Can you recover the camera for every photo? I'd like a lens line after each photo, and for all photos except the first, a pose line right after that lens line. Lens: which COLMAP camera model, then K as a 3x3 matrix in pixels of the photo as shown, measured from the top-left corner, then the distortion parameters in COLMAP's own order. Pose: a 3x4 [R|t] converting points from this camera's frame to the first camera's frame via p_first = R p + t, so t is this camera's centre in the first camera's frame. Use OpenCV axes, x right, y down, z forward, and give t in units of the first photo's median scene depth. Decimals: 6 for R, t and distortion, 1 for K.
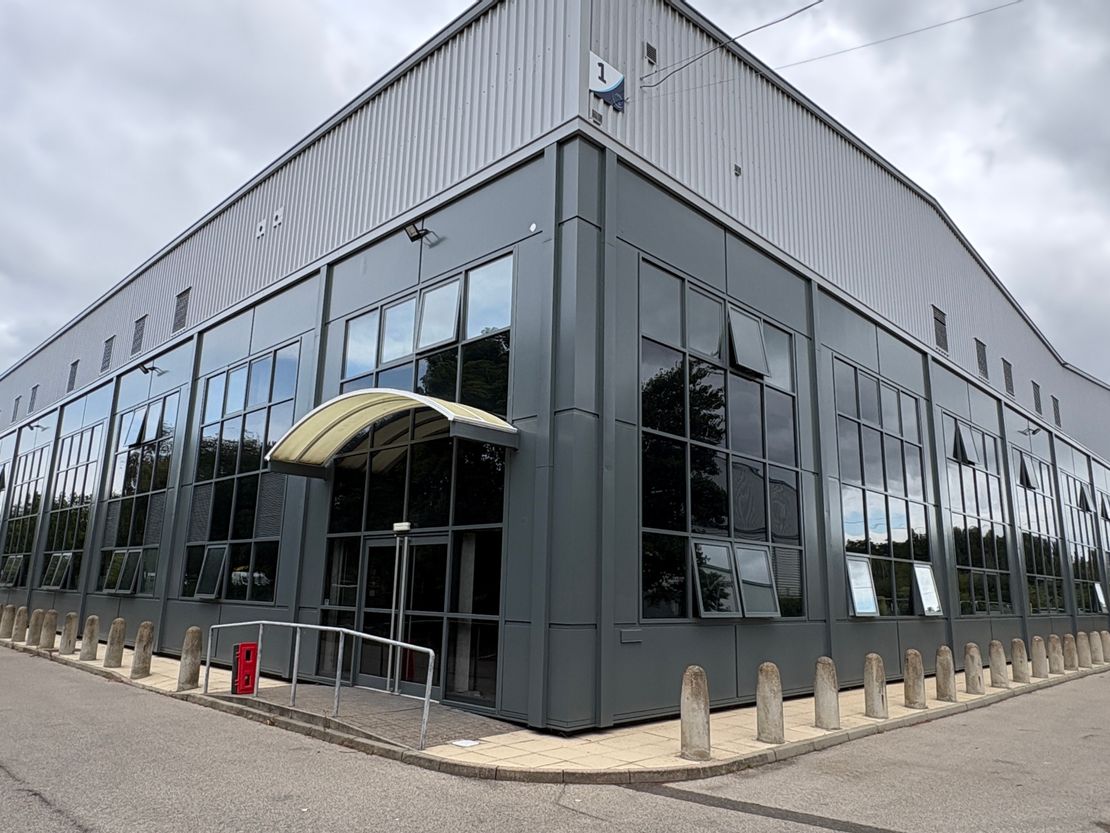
lens RADIAL K [[760.9, 0, 555.0], [0, 760.9, 416.5], [0, 0, 1]] dist [-0.005213, -0.000970]
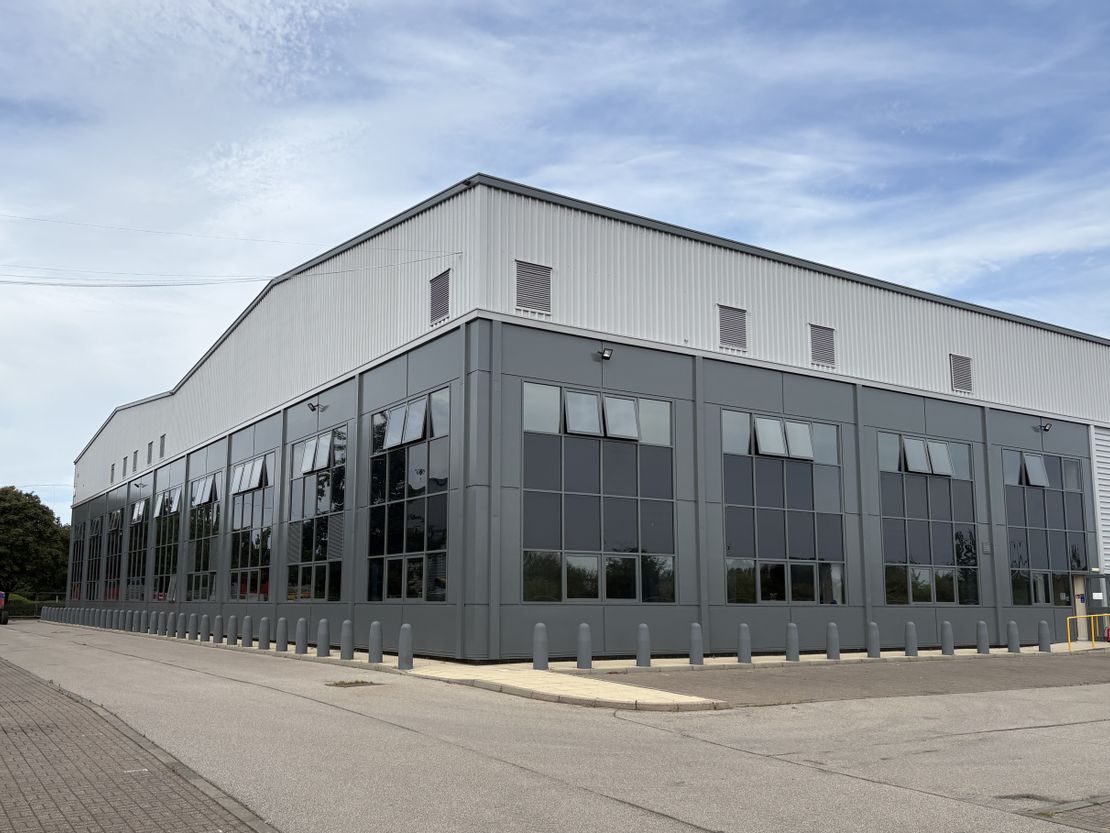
lens RADIAL K [[993.0, 0, 555.0], [0, 993.0, 416.5], [0, 0, 1]] dist [0.004470, 0.001094]
pose [[0.975192, -0.053109, -0.214894, 0.650703], [0.064329, 0.996889, 0.045553, -0.239217], [0.211807, -0.058247, 0.975574, -1.103957]]
